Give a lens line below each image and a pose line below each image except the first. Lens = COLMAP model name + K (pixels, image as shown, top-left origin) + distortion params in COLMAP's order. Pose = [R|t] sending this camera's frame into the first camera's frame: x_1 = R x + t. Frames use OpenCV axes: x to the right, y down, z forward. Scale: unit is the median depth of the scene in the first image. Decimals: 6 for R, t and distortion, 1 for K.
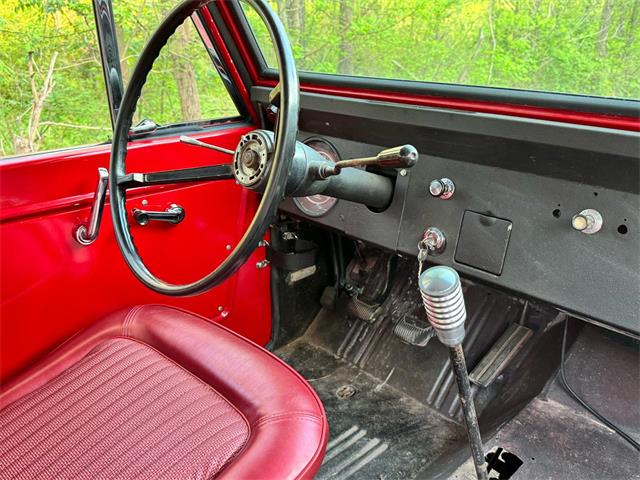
lens RADIAL K [[550.0, 0, 328.2], [0, 550.0, 248.6], [0, 0, 1]] dist [0.150761, -0.259510]
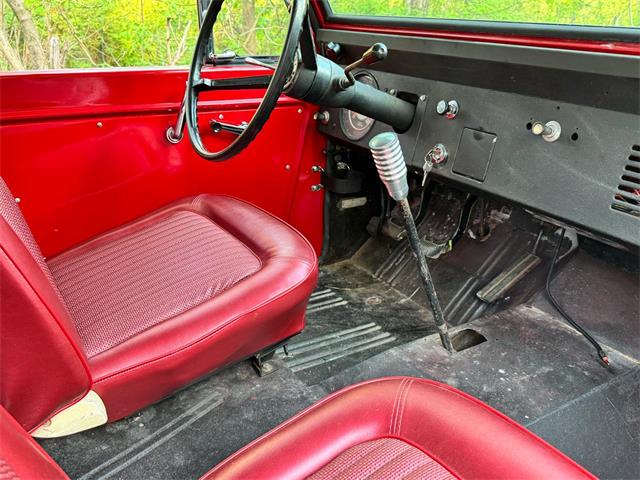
lens RADIAL K [[550.0, 0, 328.2], [0, 550.0, 248.6], [0, 0, 1]] dist [0.150761, -0.259510]
pose [[0.975377, 0.108107, -0.192229, 0.195884], [-0.104019, 0.994084, 0.031264, 0.161366], [0.194471, -0.010498, 0.980852, -0.204345]]
